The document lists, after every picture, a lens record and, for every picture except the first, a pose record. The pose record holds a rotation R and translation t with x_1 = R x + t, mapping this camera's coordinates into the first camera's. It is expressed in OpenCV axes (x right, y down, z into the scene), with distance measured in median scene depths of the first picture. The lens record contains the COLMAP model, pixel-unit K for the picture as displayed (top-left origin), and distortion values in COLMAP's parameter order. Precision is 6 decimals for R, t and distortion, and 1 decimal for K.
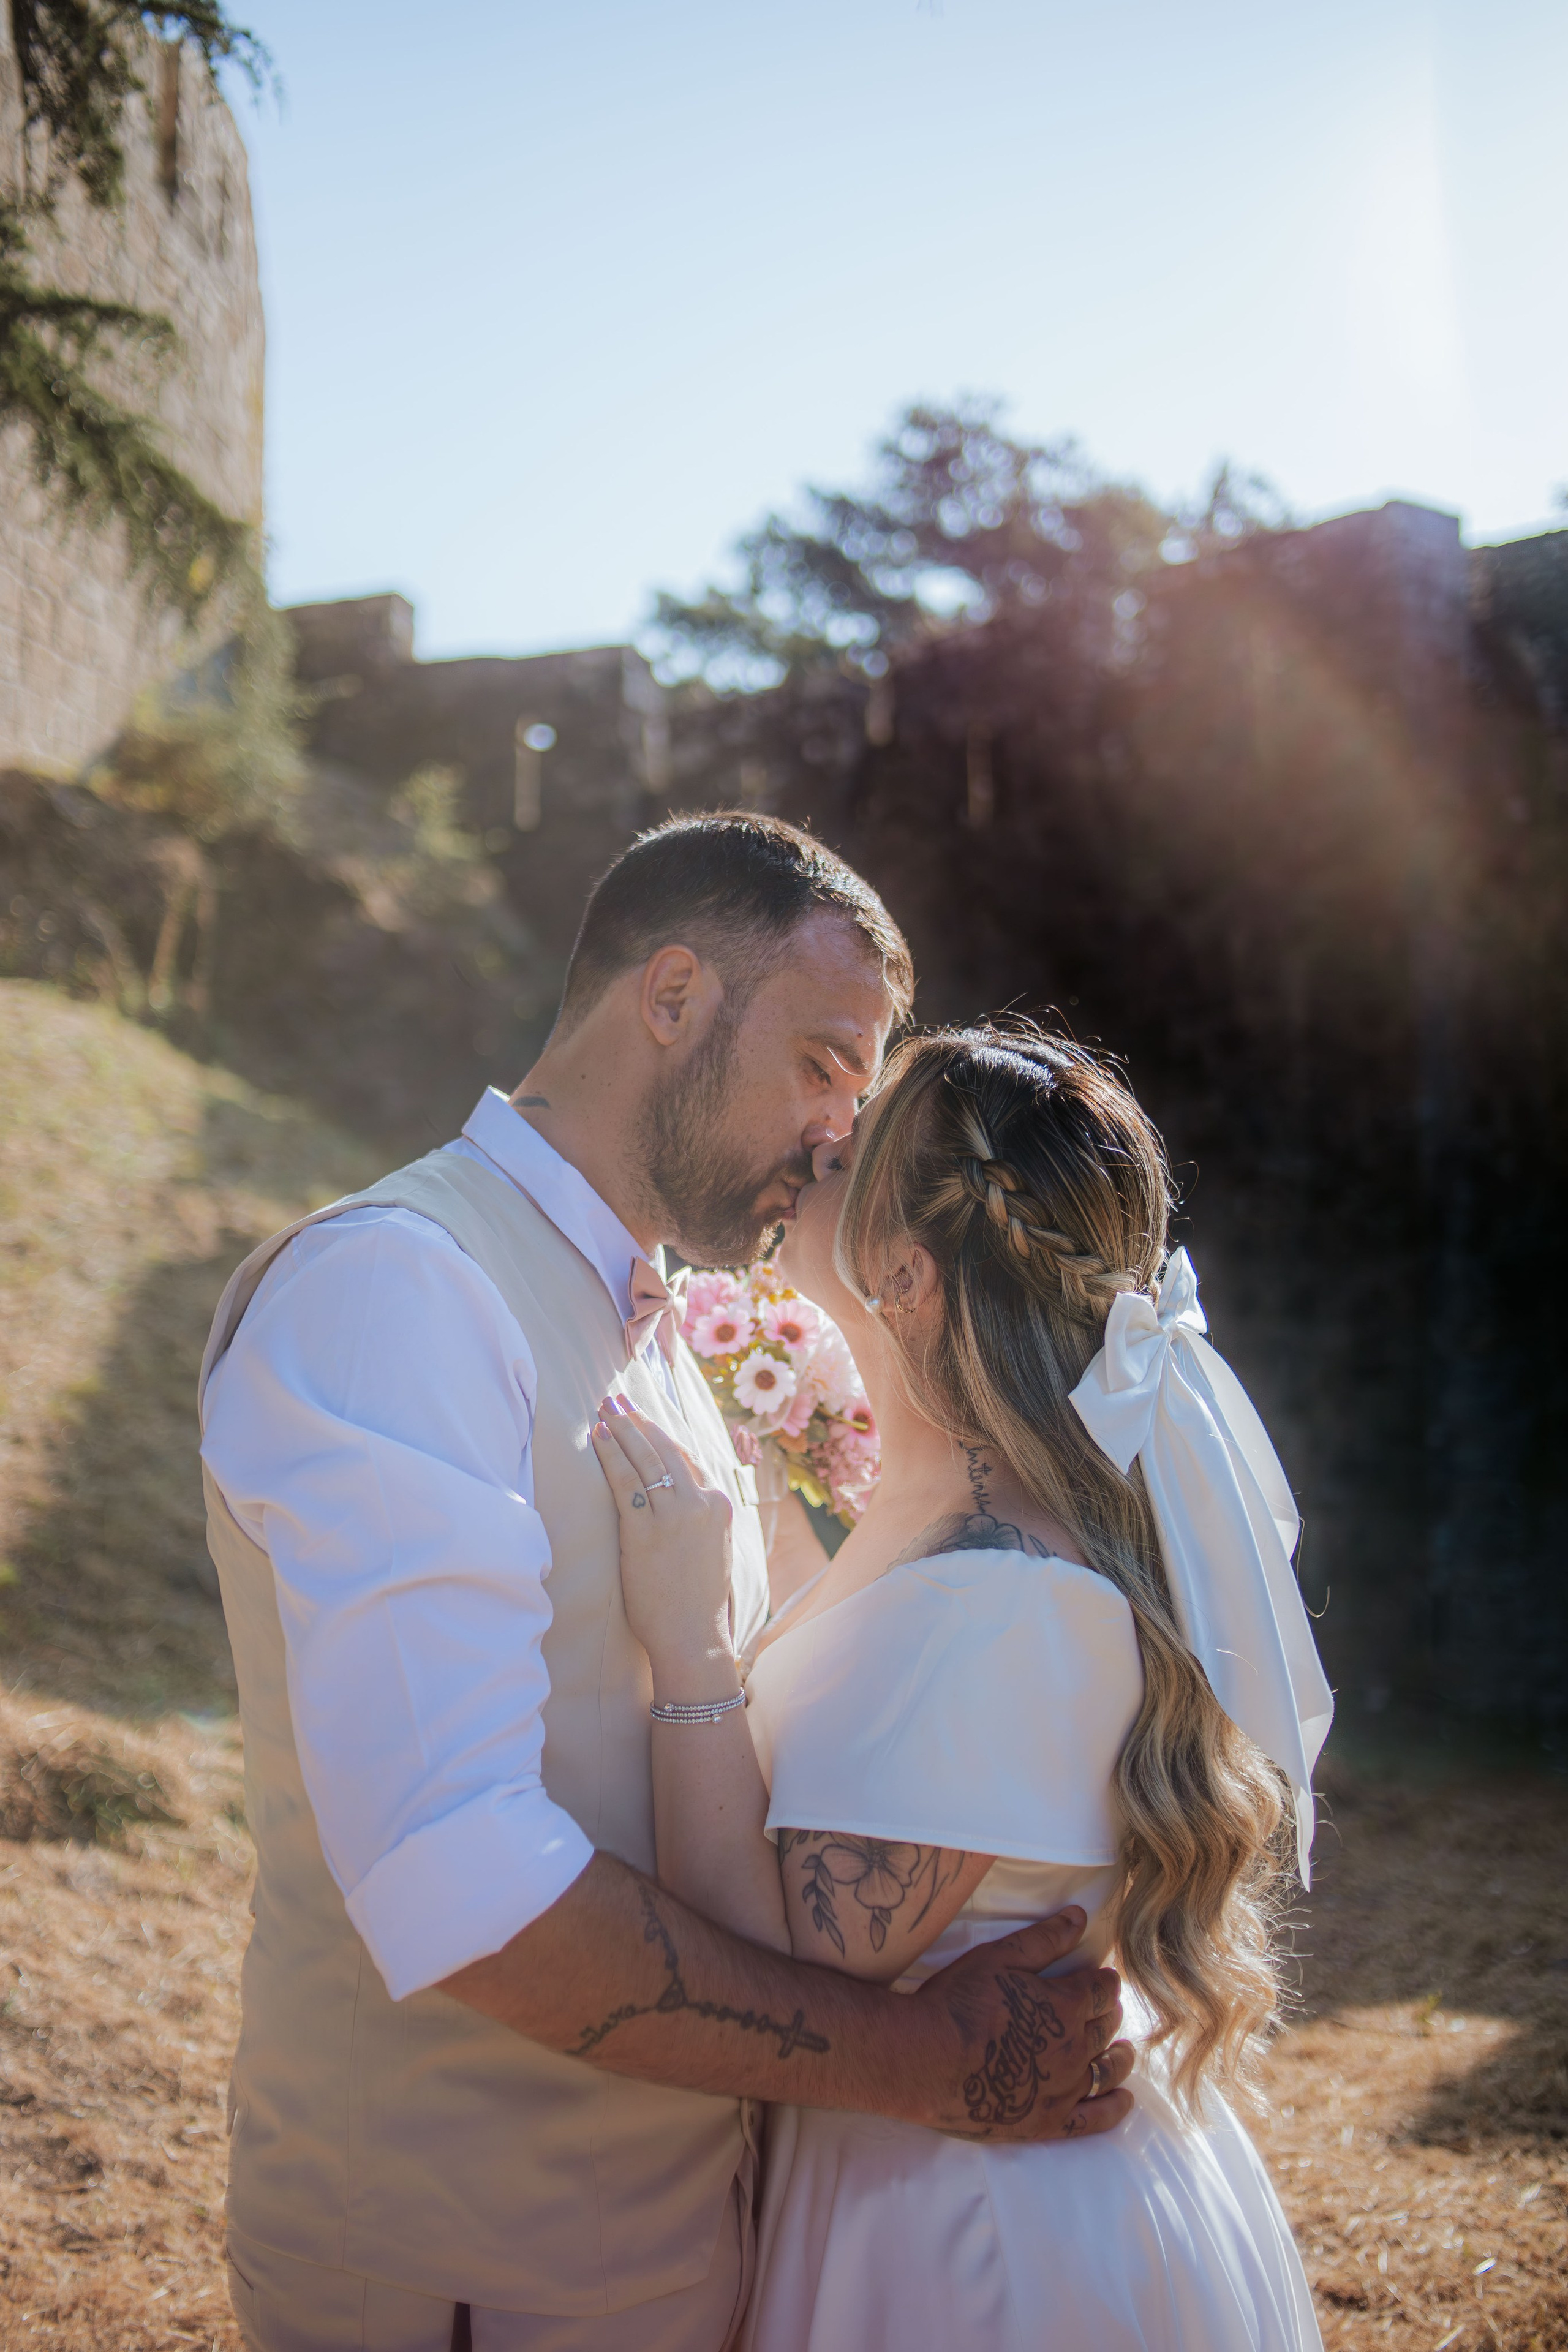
lens RADIAL K [[2306.5, 0, 780.3], [0, 2306.5, 1163.4], [0, 0, 1]] dist [-0.145608, 0.084449]
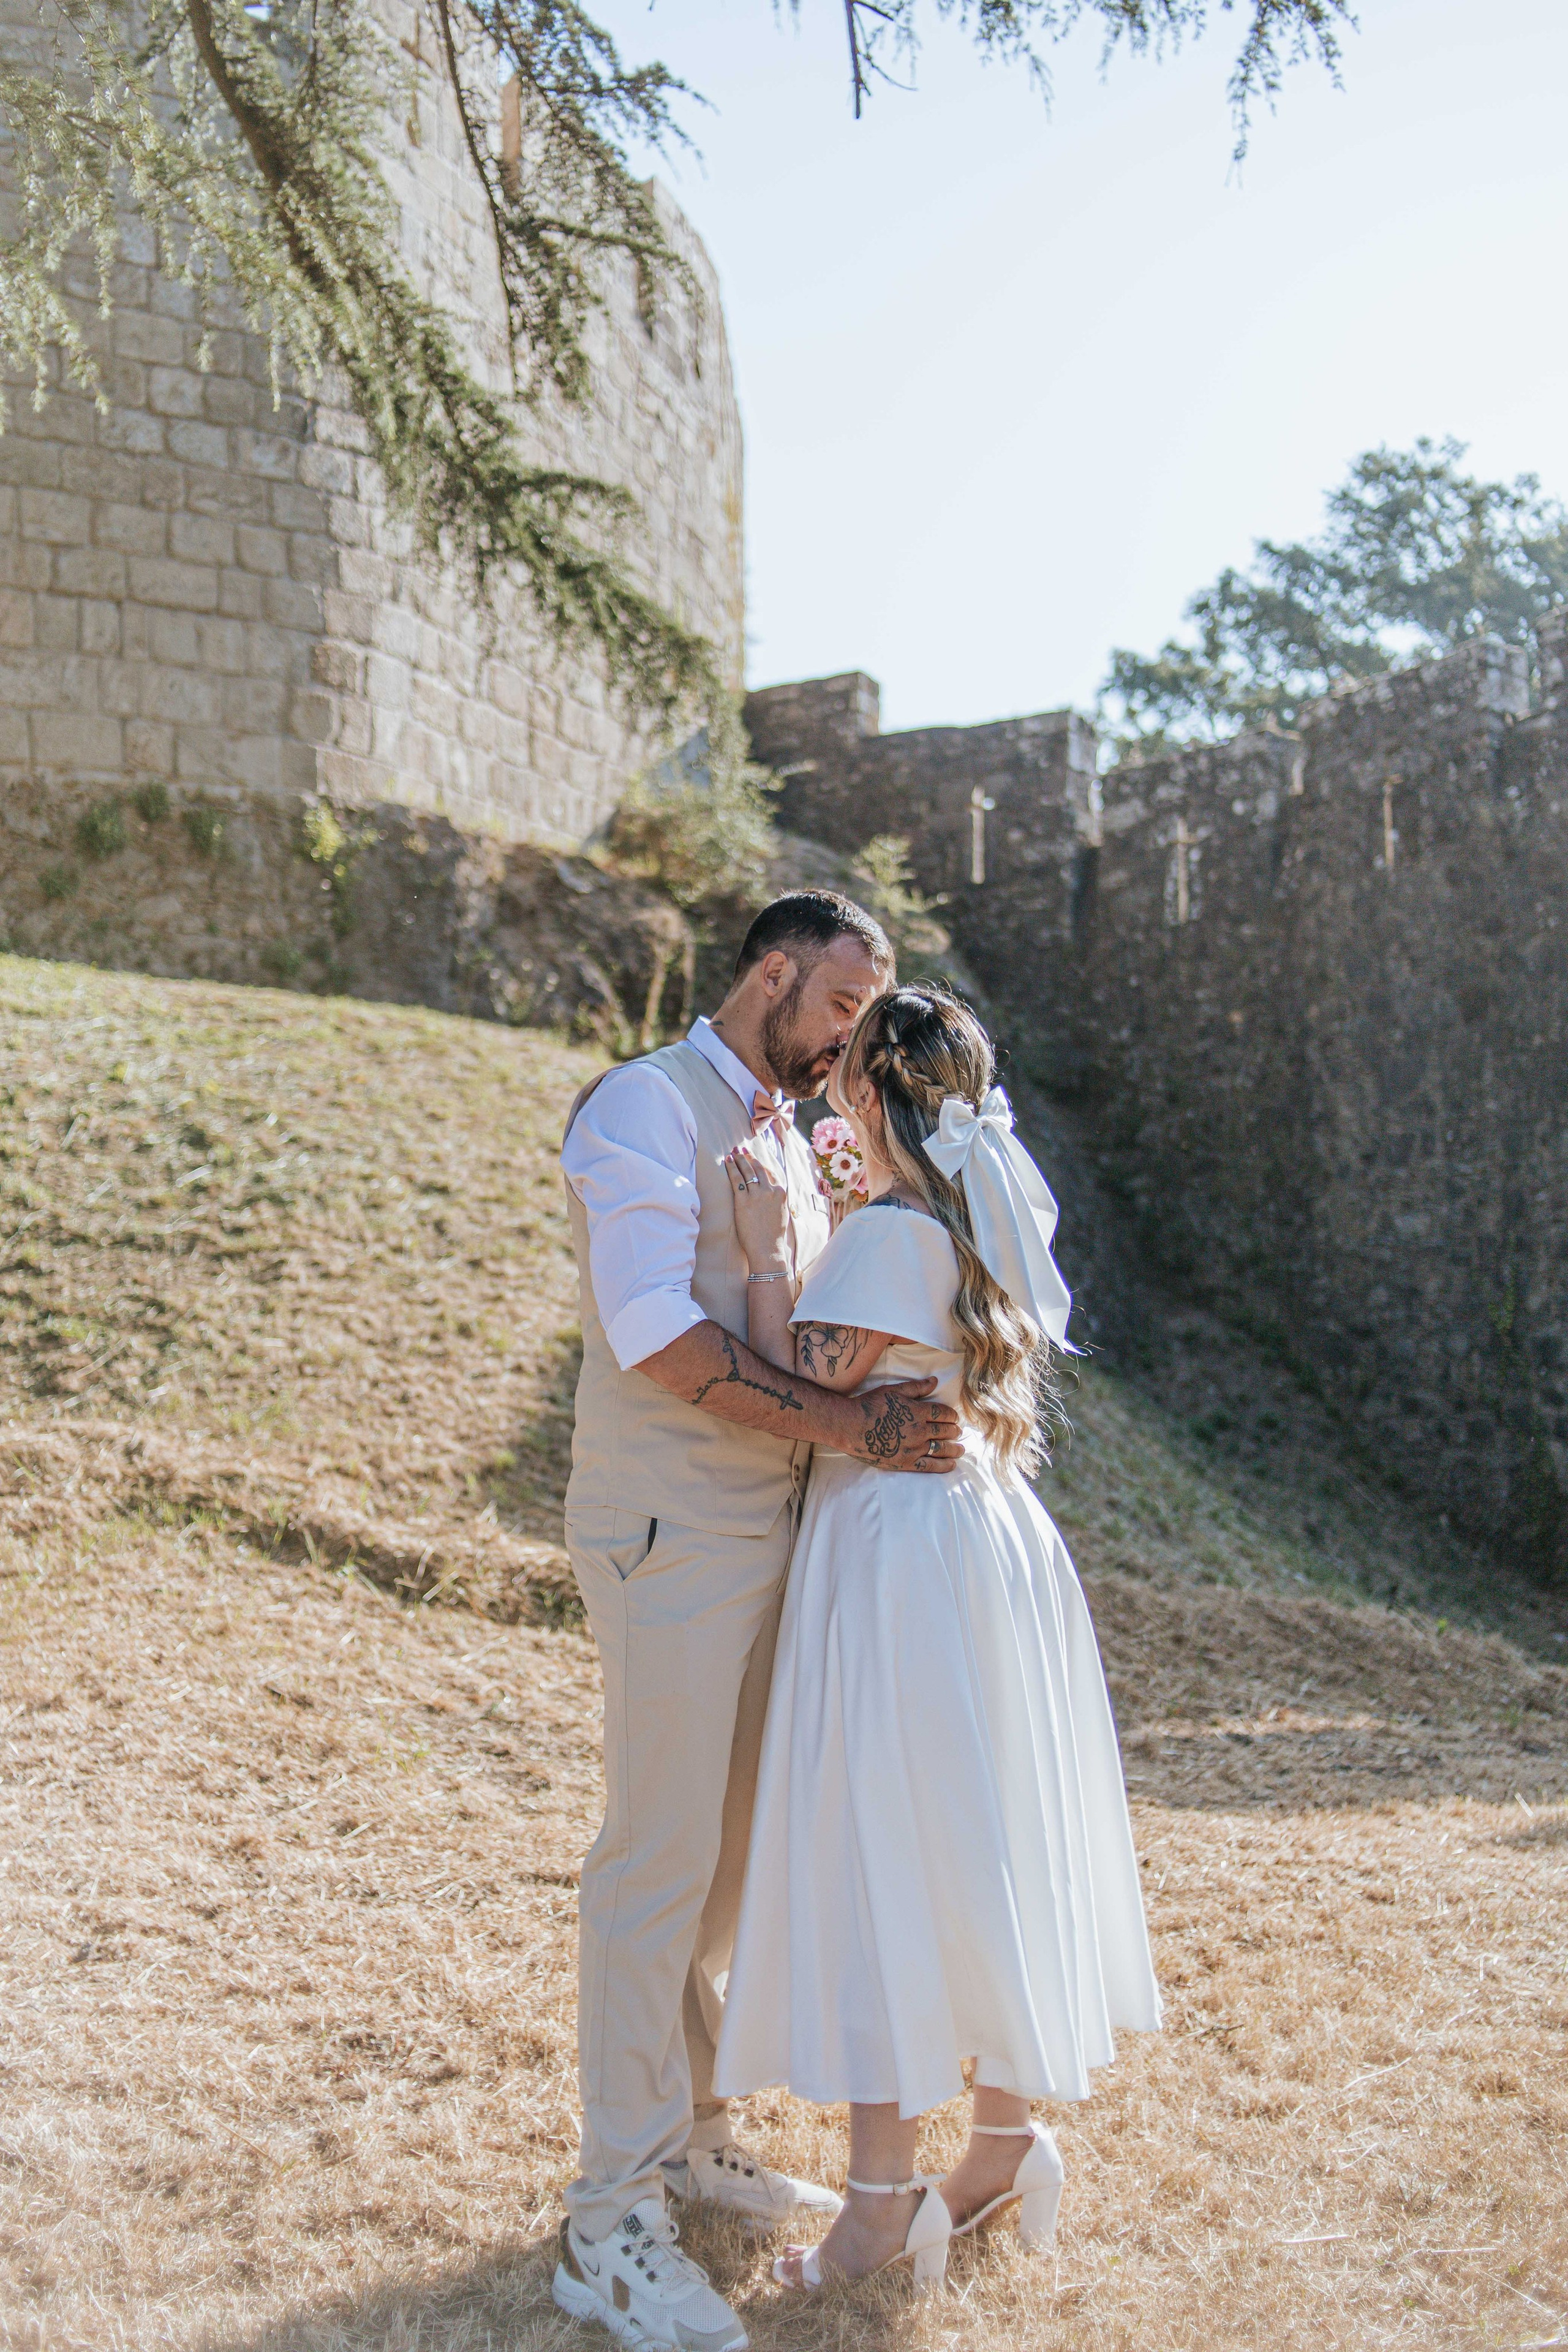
lens RADIAL K [[2309.4, 0, 789.3], [0, 2309.4, 1182.3], [0, 0, 1]] dist [0.000573, 0.018278]
pose [[0.976605, -0.005930, -0.214960, 0.070800], [0.002518, 0.999867, -0.016143, 0.025573], [0.215027, 0.015224, 0.976489, -0.184348]]
